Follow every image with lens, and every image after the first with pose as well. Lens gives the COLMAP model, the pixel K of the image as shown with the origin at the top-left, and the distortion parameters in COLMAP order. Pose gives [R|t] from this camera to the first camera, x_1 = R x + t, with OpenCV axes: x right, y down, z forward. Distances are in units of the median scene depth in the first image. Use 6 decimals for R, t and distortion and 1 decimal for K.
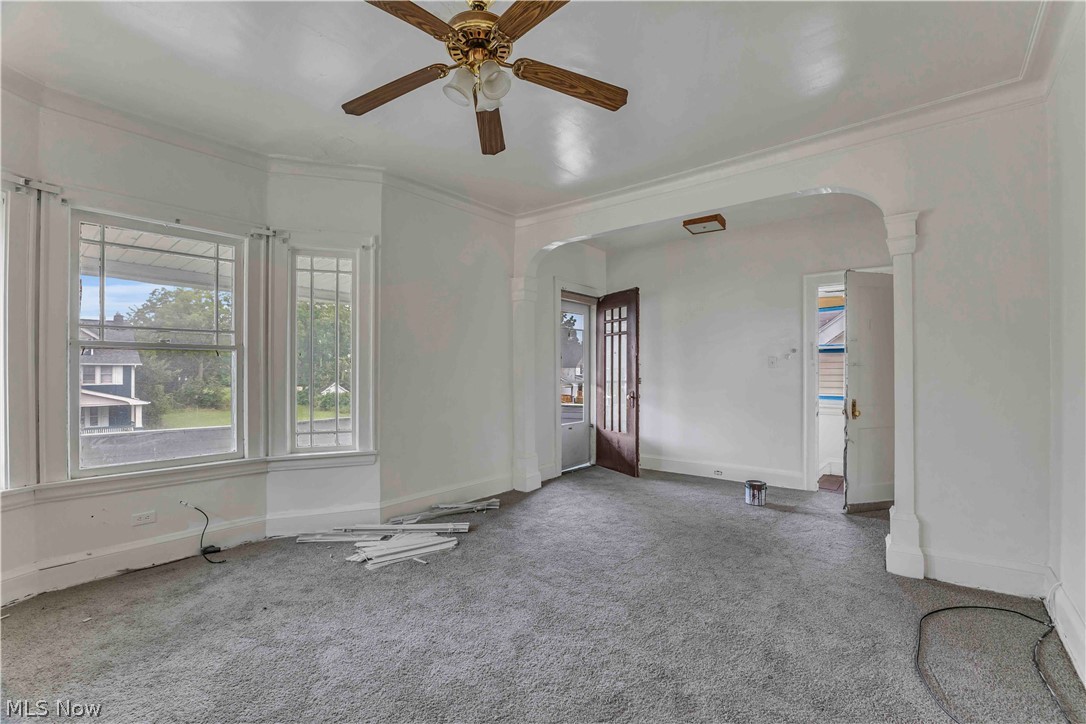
lens RADIAL K [[472.6, 0, 538.2], [0, 472.6, 367.6], [0, 0, 1]] dist [-0.023457, 0.000679]
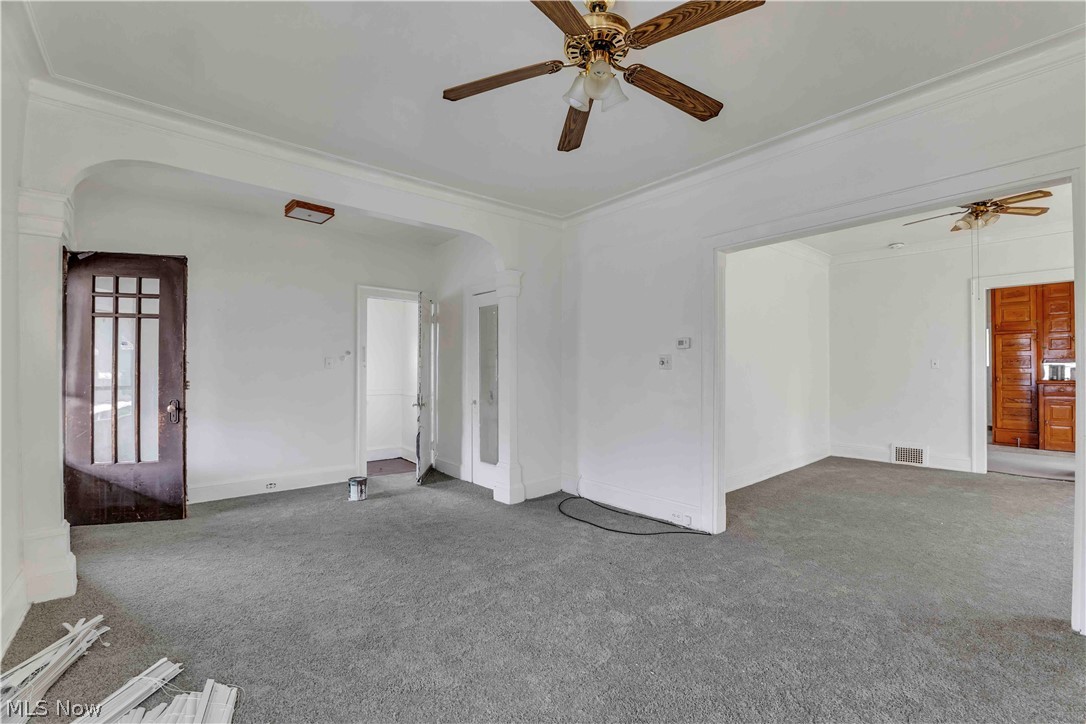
lens RADIAL K [[472.6, 0, 538.2], [0, 472.6, 367.0], [0, 0, 1]] dist [-0.023457, 0.000679]
pose [[0.182232, 0.009077, 0.983214, -0.439893], [-0.007279, 0.999942, -0.007882, 0.001986], [-0.983229, -0.005720, 0.182288, 0.372740]]
